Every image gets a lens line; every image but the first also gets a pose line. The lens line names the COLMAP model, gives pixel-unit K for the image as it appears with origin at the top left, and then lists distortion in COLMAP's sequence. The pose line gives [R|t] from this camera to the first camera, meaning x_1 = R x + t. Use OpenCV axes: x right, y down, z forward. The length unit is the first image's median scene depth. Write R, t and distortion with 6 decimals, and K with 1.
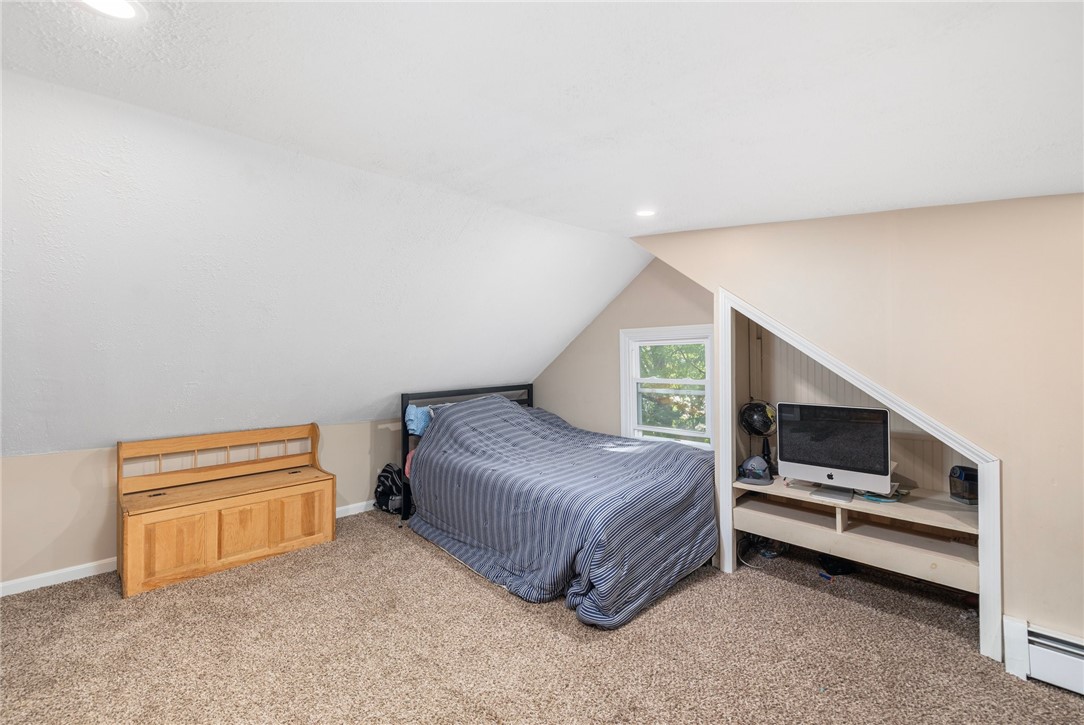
lens RADIAL K [[457.7, 0, 538.4], [0, 457.7, 358.7], [0, 0, 1]] dist [-0.000406, -0.000009]
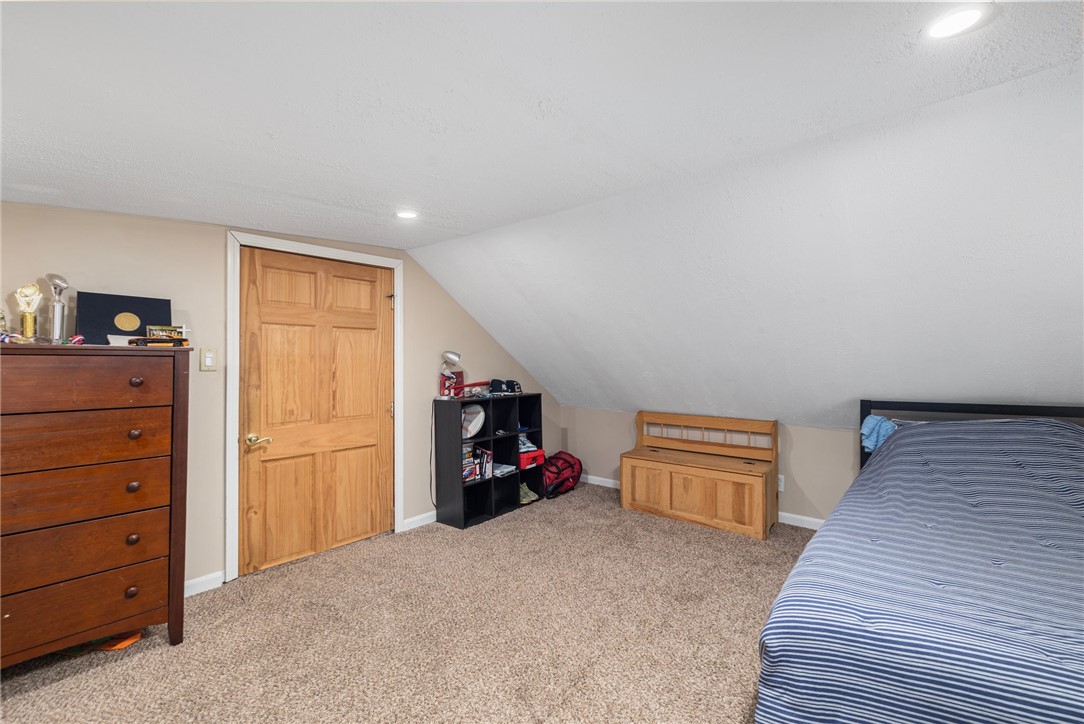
lens RADIAL K [[457.7, 0, 538.4], [0, 457.7, 358.2], [0, 0, 1]] dist [-0.000406, -0.000009]
pose [[0.101075, -0.000719, -0.994879, 0.548759], [0.005924, 0.999982, -0.000121, 0.002588], [0.994861, -0.005881, 0.101078, 0.472863]]
